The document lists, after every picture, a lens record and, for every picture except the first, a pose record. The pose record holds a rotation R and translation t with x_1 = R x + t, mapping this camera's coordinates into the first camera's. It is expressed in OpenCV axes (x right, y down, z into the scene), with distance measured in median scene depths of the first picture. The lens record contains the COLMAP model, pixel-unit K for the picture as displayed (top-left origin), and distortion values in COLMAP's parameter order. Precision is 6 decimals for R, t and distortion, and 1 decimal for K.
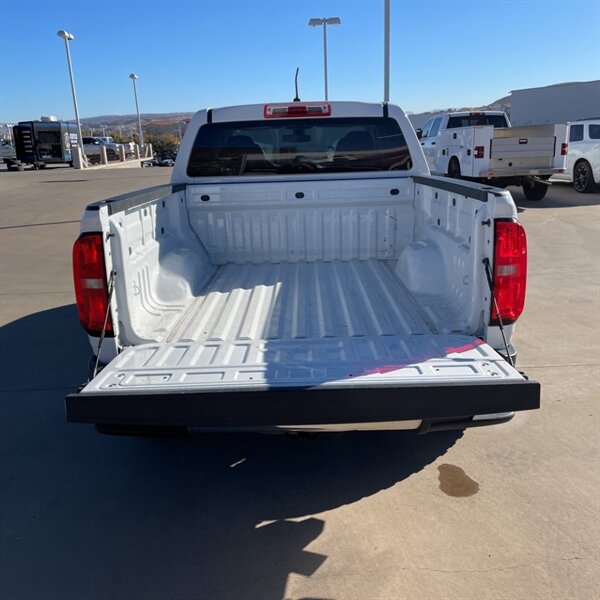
lens RADIAL K [[596.7, 0, 299.0], [0, 596.7, 295.8], [0, 0, 1]] dist [0.090750, -0.127327]
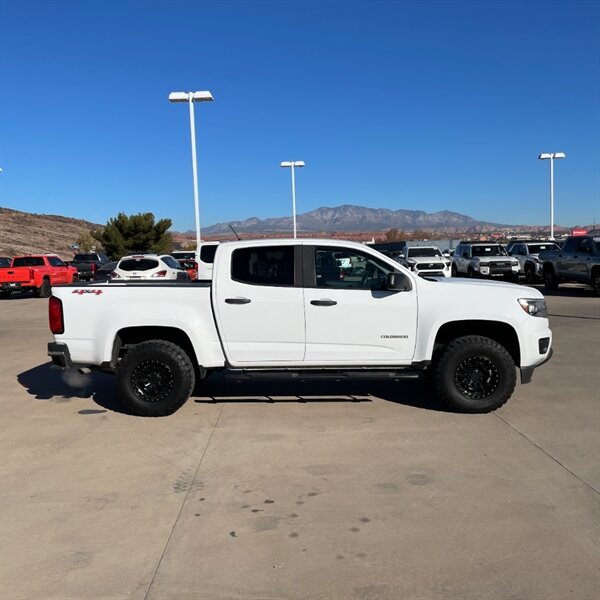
lens RADIAL K [[601.6, 0, 300.0], [0, 601.6, 300.0], [0, 0, 1]] dist [0.100728, -0.143664]
pose [[-0.018300, 0.104439, -0.994363, 1.555987], [-0.227766, 0.967945, 0.105856, -0.330291], [0.973544, 0.228420, 0.006074, 1.031686]]
